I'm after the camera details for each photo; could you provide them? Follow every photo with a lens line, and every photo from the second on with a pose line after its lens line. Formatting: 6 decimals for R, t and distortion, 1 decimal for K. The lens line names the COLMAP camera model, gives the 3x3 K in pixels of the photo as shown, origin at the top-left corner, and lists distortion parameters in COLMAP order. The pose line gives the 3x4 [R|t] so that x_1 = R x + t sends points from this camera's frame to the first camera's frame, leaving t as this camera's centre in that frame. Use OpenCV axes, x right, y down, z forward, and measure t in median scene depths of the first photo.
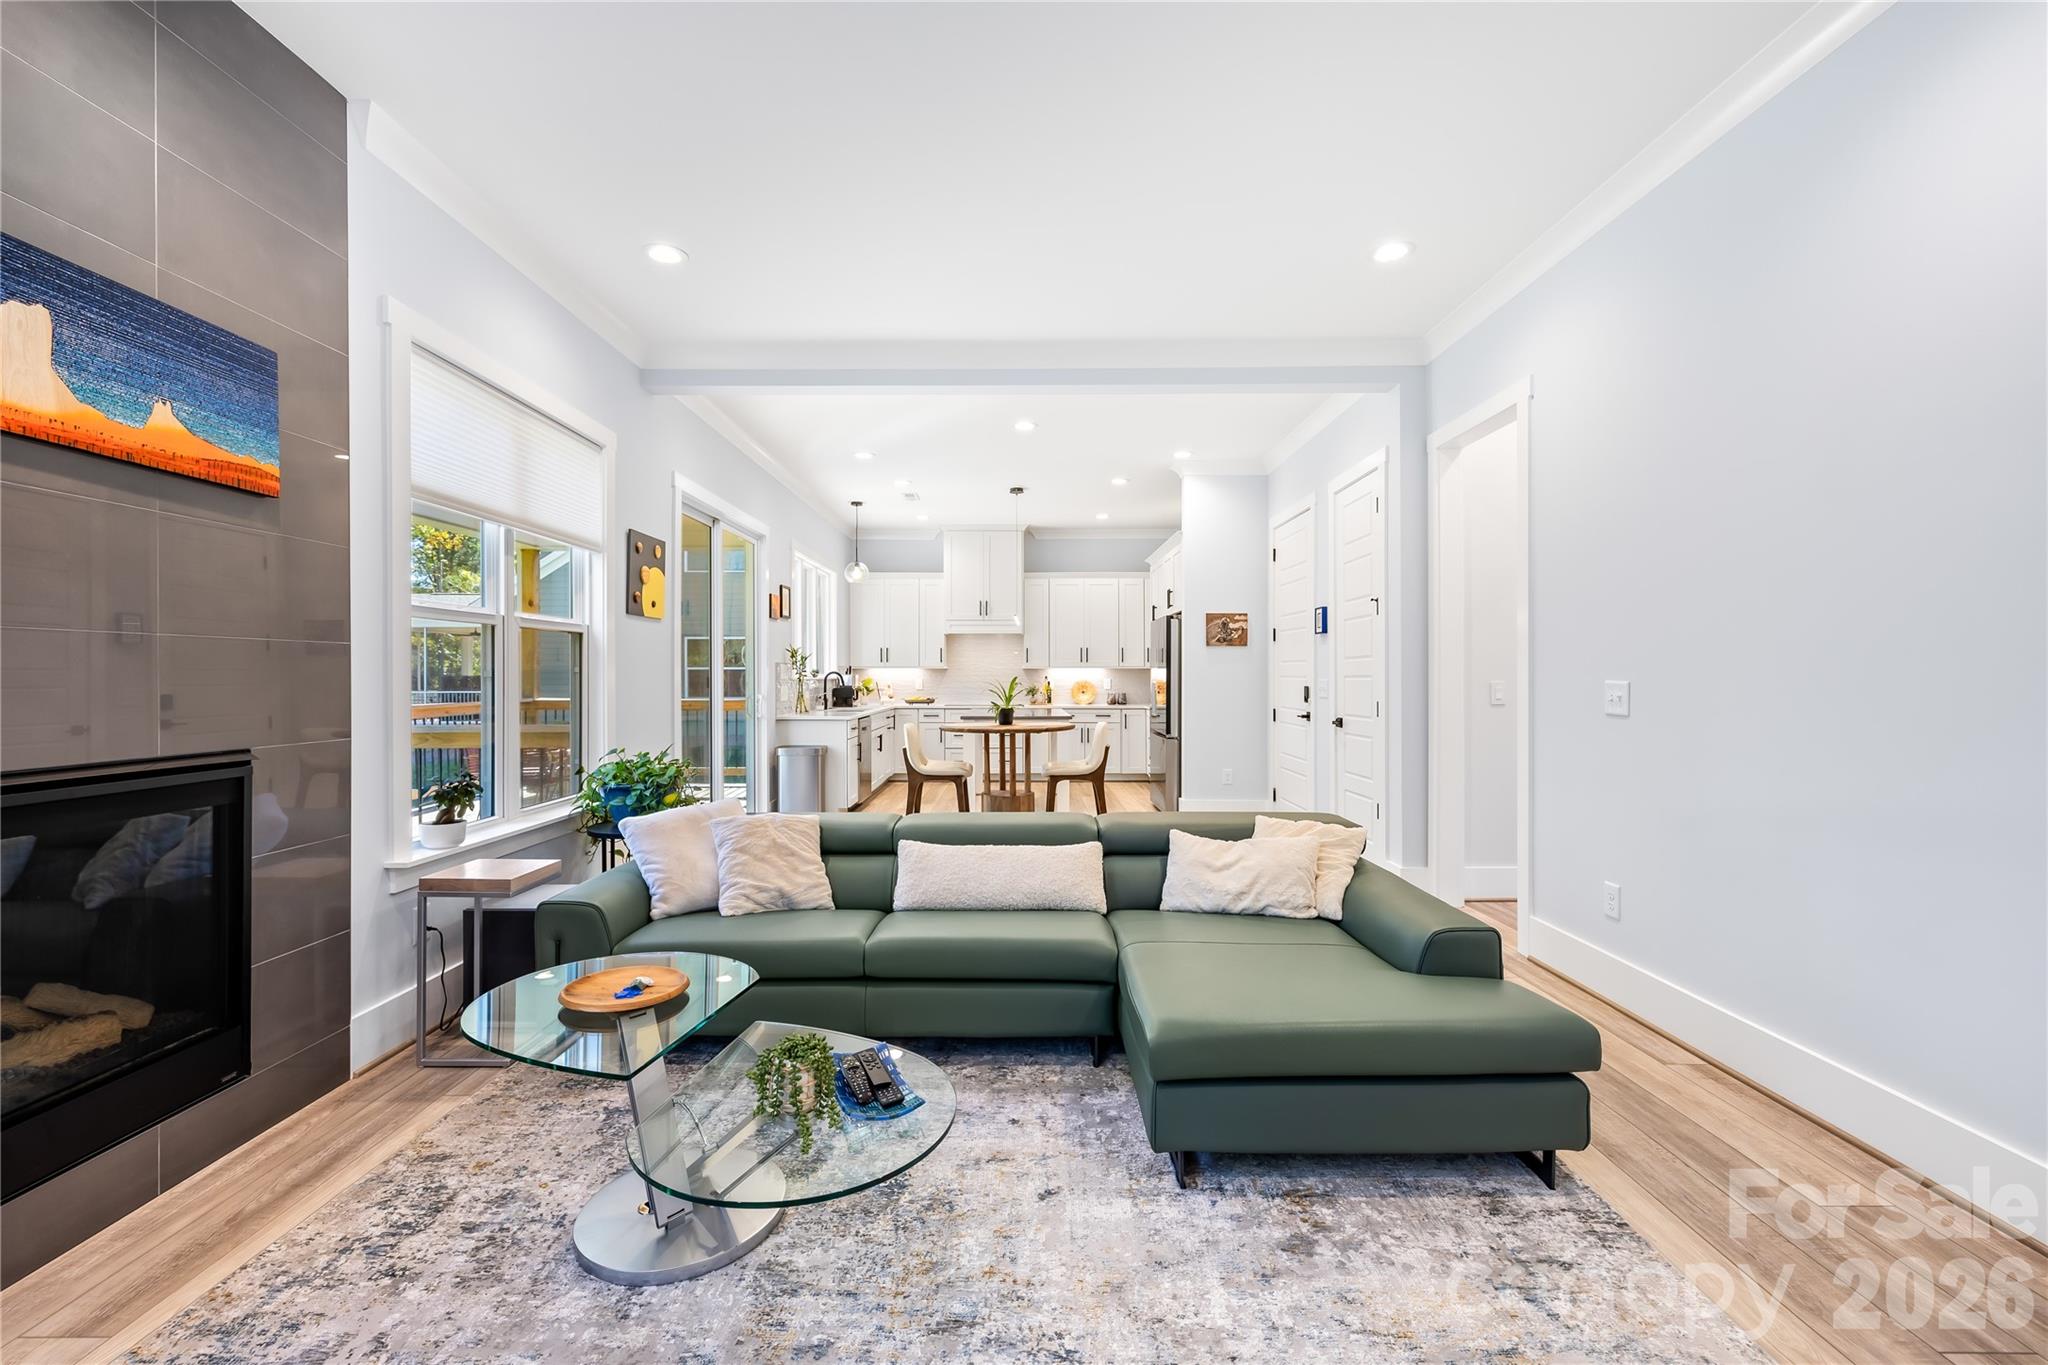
lens RADIAL K [[860.7, 0, 1024.0], [0, 860.7, 682.5], [0, 0, 1]] dist [-0.000686, -0.000367]
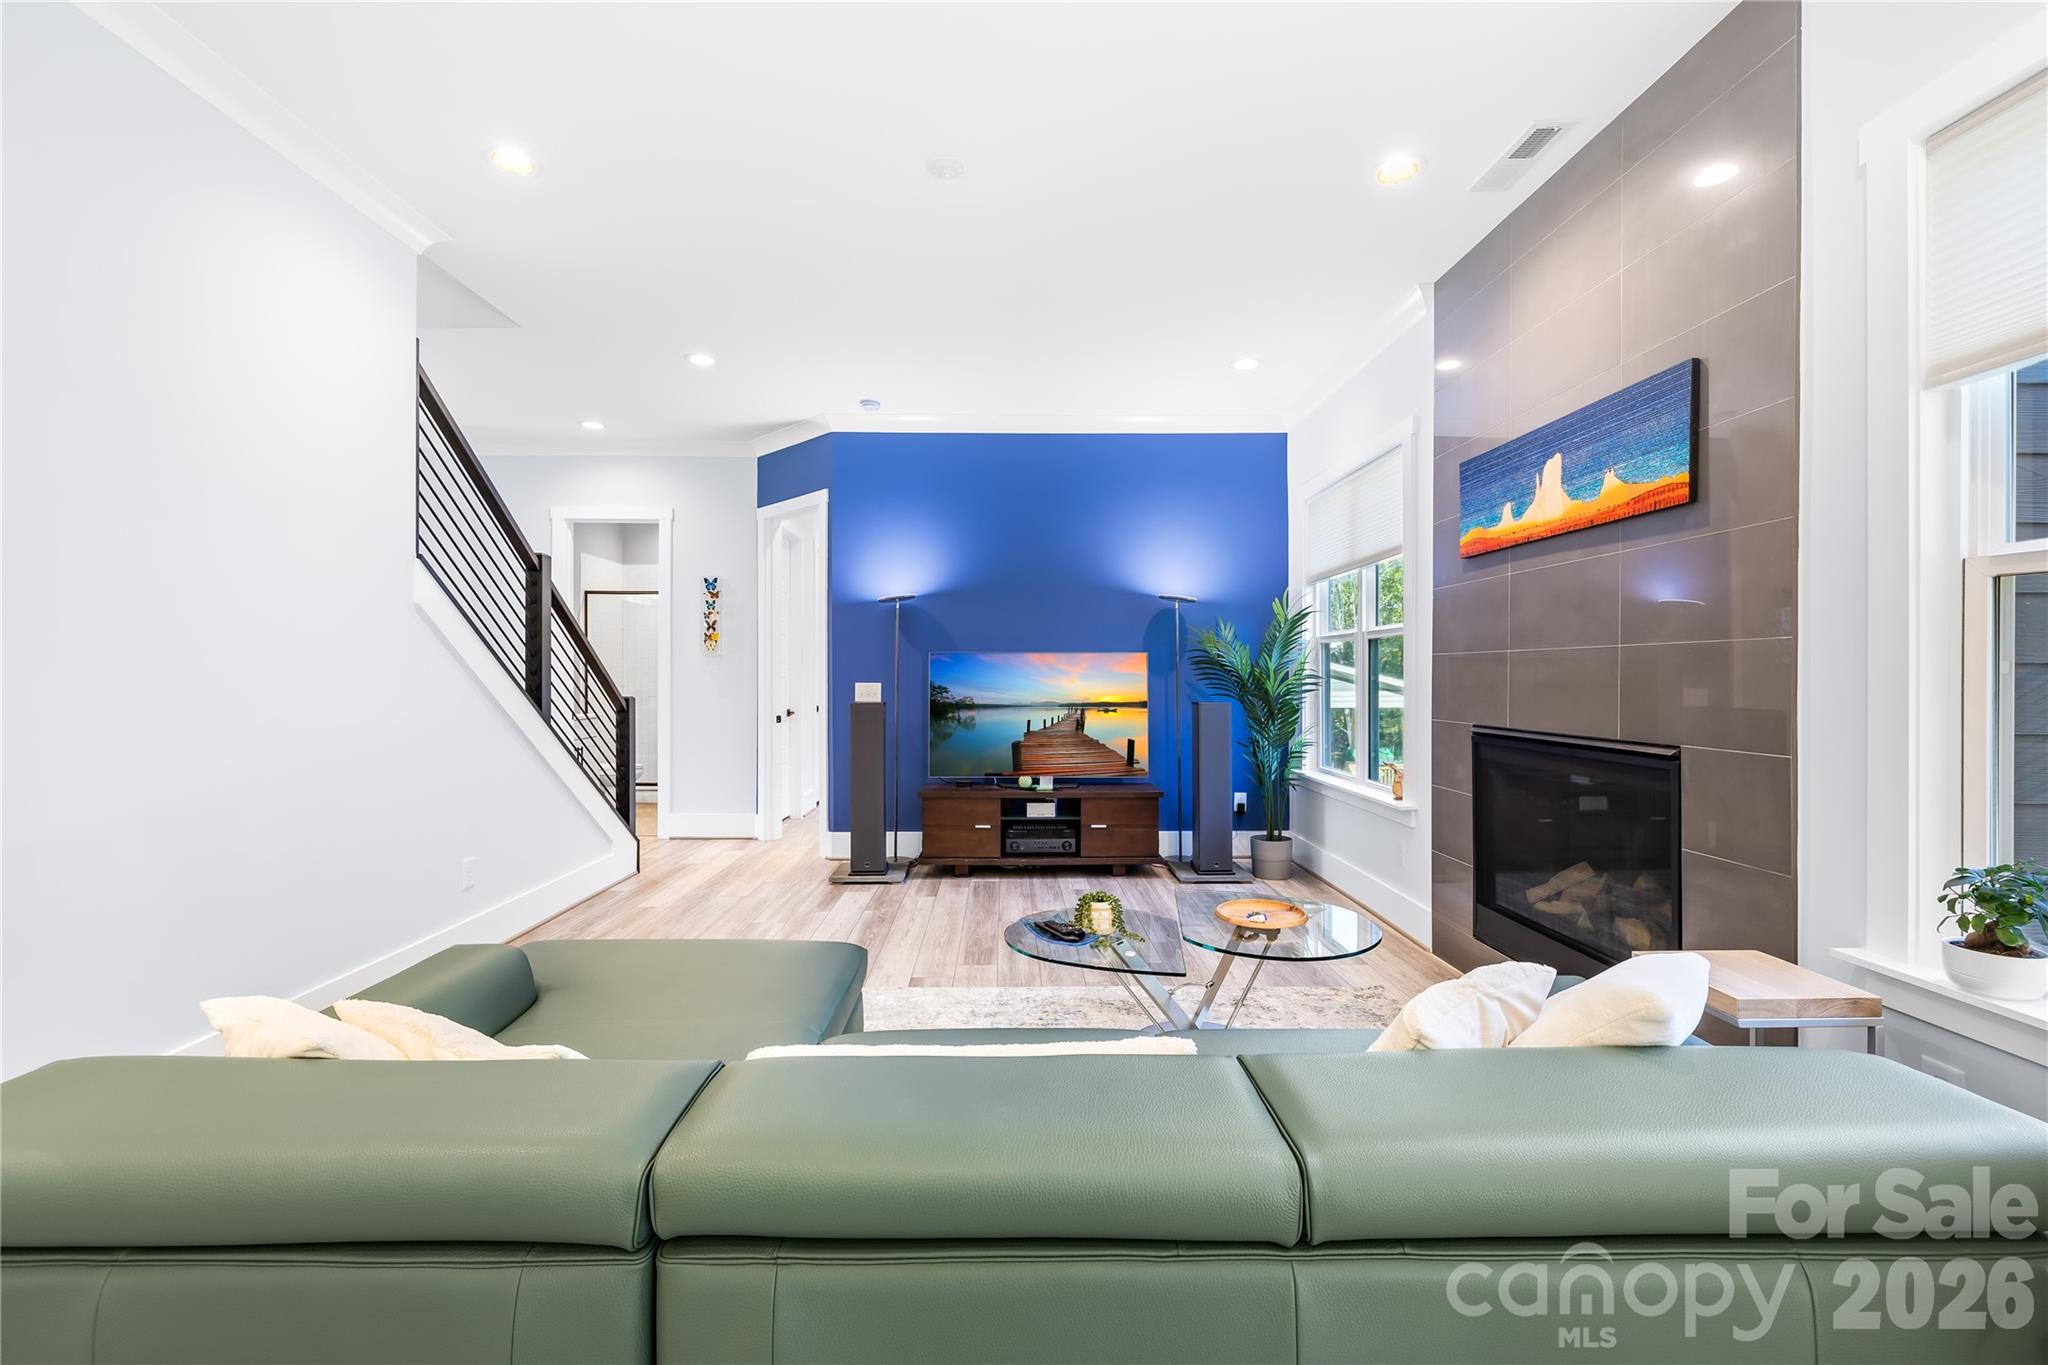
lens RADIAL K [[856.5, 0, 1021.7], [0, 856.5, 676.4], [0, 0, 1]] dist [-0.000068, -0.000155]
pose [[-0.999891, 0.000056, -0.014745, -0.048660], [-0.000078, 0.999959, 0.009083, -0.013339], [0.014745, 0.009083, -0.999850, 1.447311]]
